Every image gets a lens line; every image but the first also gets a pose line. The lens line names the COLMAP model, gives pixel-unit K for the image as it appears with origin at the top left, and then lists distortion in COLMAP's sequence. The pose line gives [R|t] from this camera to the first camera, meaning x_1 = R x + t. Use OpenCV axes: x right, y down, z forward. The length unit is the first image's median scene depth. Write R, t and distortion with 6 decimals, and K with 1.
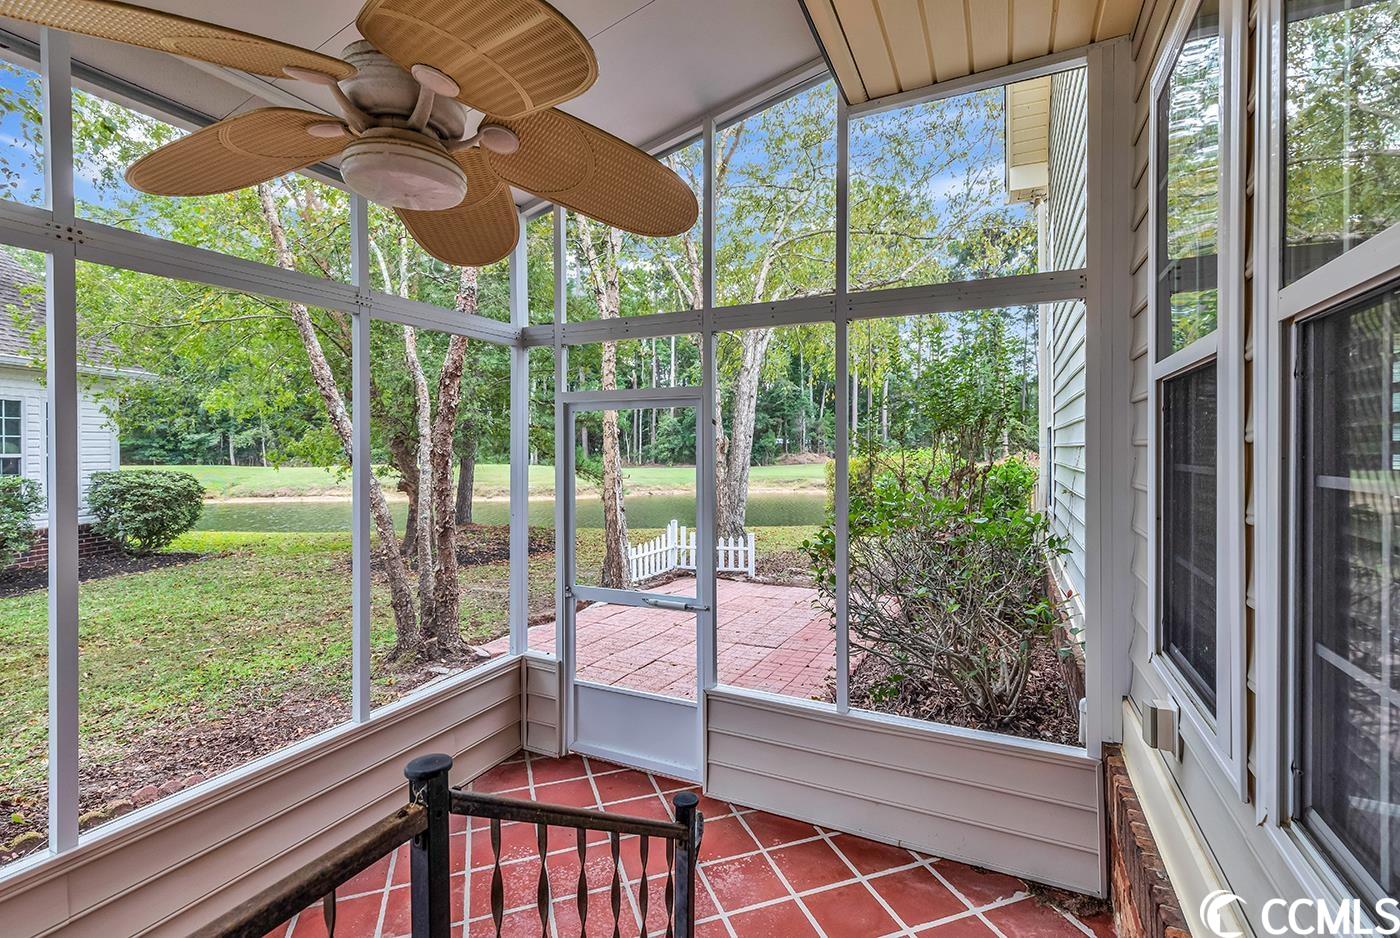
lens RADIAL K [[631.3, 0, 699.9], [0, 631.3, 458.9], [0, 0, 1]] dist [0.001647, 0.000053]
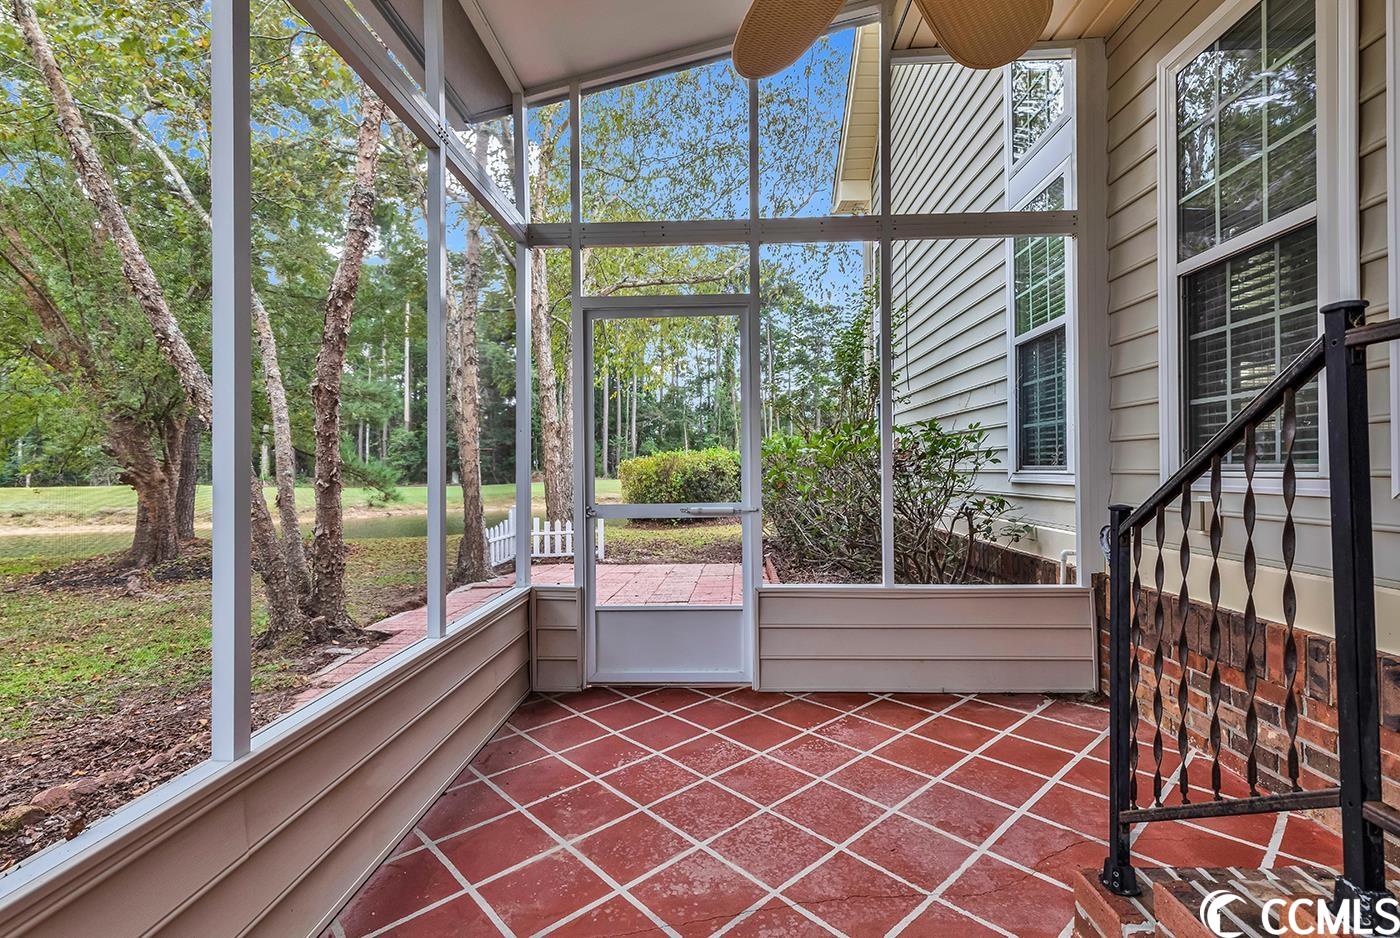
lens RADIAL K [[641.0, 0, 696.6], [0, 641.0, 473.3], [0, 0, 1]] dist [0.005974, 0.000487]
pose [[0.919378, -0.008099, 0.393291, -0.204115], [0.013535, 0.999847, -0.011050, 0.078351], [-0.393142, 0.015482, 0.919348, 0.030807]]
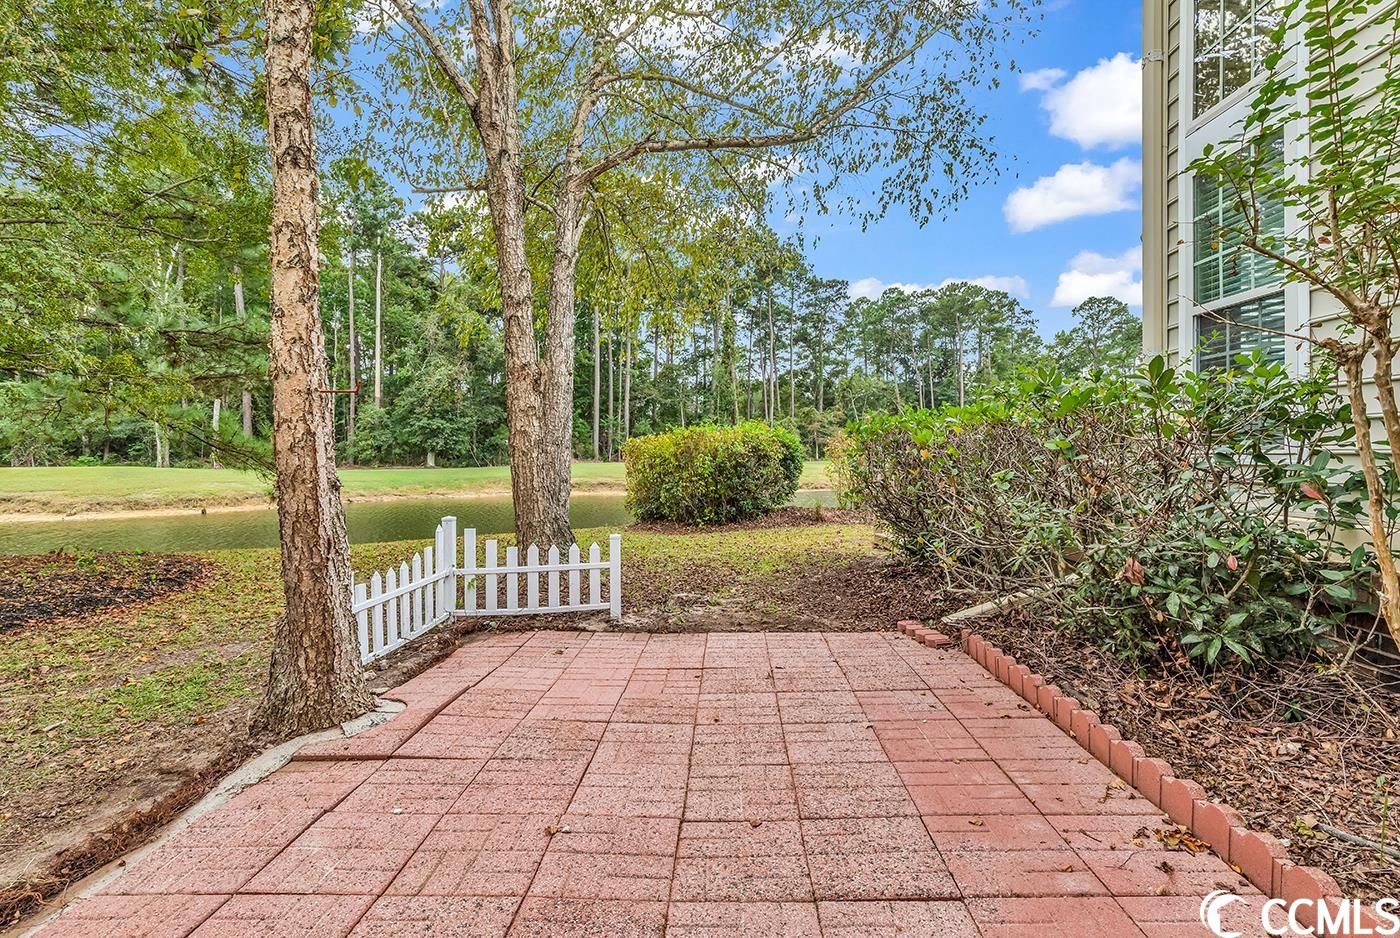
lens RADIAL K [[646.6, 0, 702.6], [0, 646.6, 458.4], [0, 0, 1]] dist [0.003118, -0.000156]
pose [[0.909251, -0.004631, 0.416223, -0.086516], [0.008419, 0.999938, -0.007266, 0.071216], [-0.416163, 0.010111, 0.909234, 0.579281]]
